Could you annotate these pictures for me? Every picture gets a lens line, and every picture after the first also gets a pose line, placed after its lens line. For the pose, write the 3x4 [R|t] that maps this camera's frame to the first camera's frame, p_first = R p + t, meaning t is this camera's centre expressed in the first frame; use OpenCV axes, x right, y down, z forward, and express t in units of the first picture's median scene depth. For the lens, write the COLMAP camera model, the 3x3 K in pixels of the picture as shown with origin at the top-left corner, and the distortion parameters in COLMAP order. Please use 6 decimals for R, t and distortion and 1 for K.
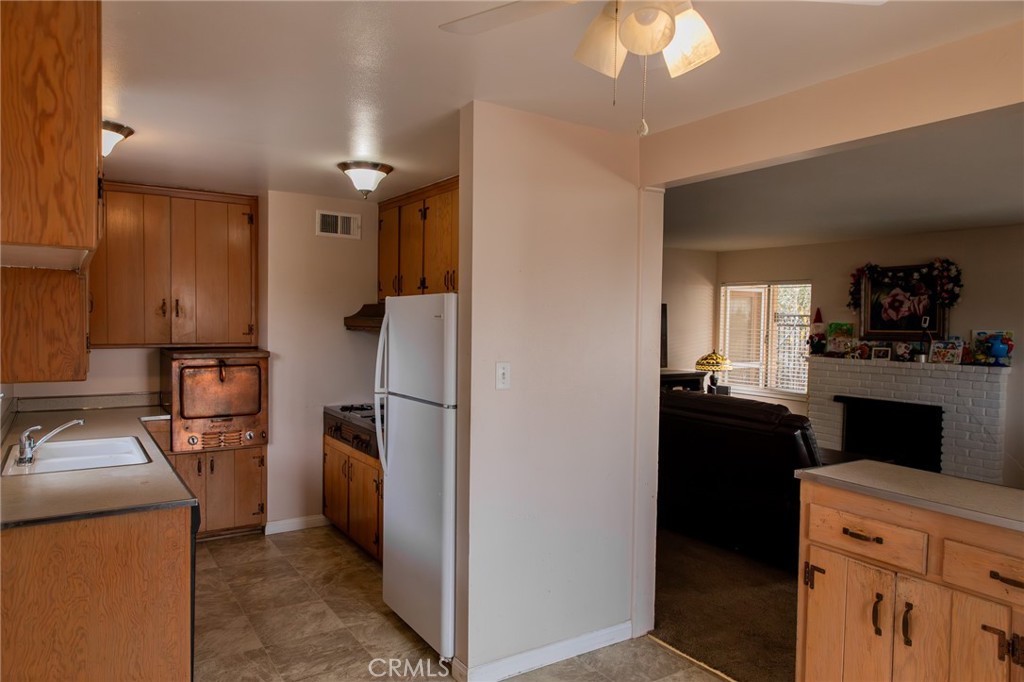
lens RADIAL K [[680.7, 0, 511.9], [0, 680.7, 344.9], [0, 0, 1]] dist [0.014508, -0.002937]
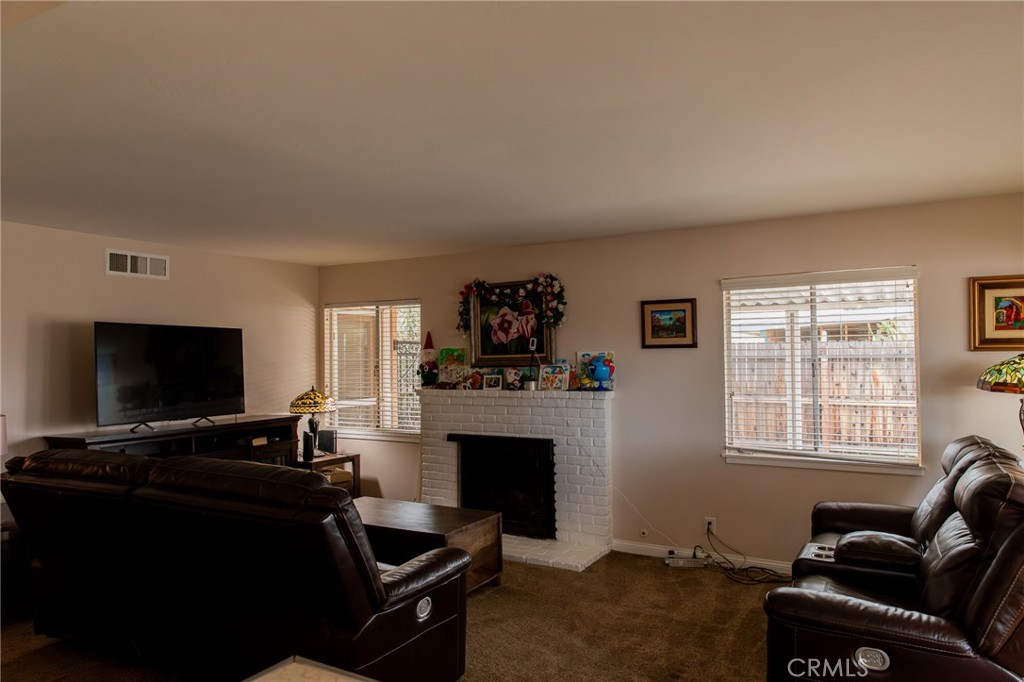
lens RADIAL K [[680.7, 0, 511.9], [0, 680.7, 344.9], [0, 0, 1]] dist [0.014508, -0.002937]
pose [[0.891903, -0.021174, 0.451730, 0.173142], [0.044214, 0.998201, -0.040508, 0.001593], [-0.450060, 0.056102, 0.891235, 0.216575]]
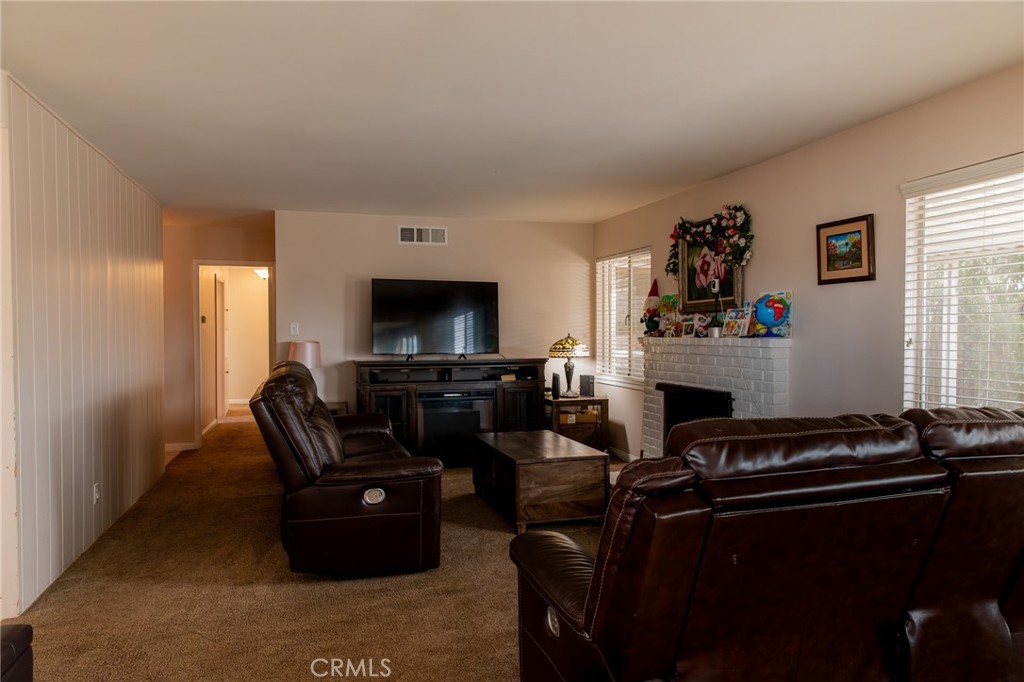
lens RADIAL K [[680.7, 0, 511.9], [0, 680.7, 344.9], [0, 0, 1]] dist [0.014508, -0.002937]
pose [[0.956897, -0.015833, -0.289995, 0.573710], [0.011002, 0.999772, -0.018280, 0.043916], [0.290219, 0.014301, 0.956853, 0.168565]]
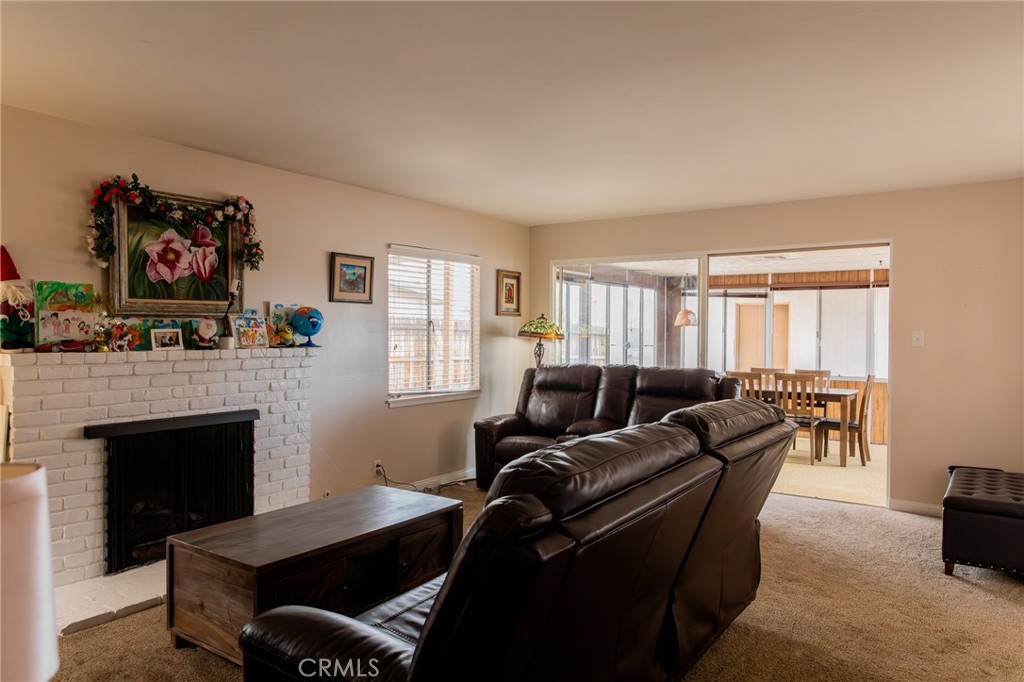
lens RADIAL K [[680.7, 0, 511.9], [0, 680.7, 344.9], [0, 0, 1]] dist [0.014508, -0.002937]
pose [[-0.369470, -0.038635, 0.928439, -0.110902], [0.019543, 0.998591, 0.049331, -0.005210], [-0.929037, 0.036371, -0.368194, 0.941904]]
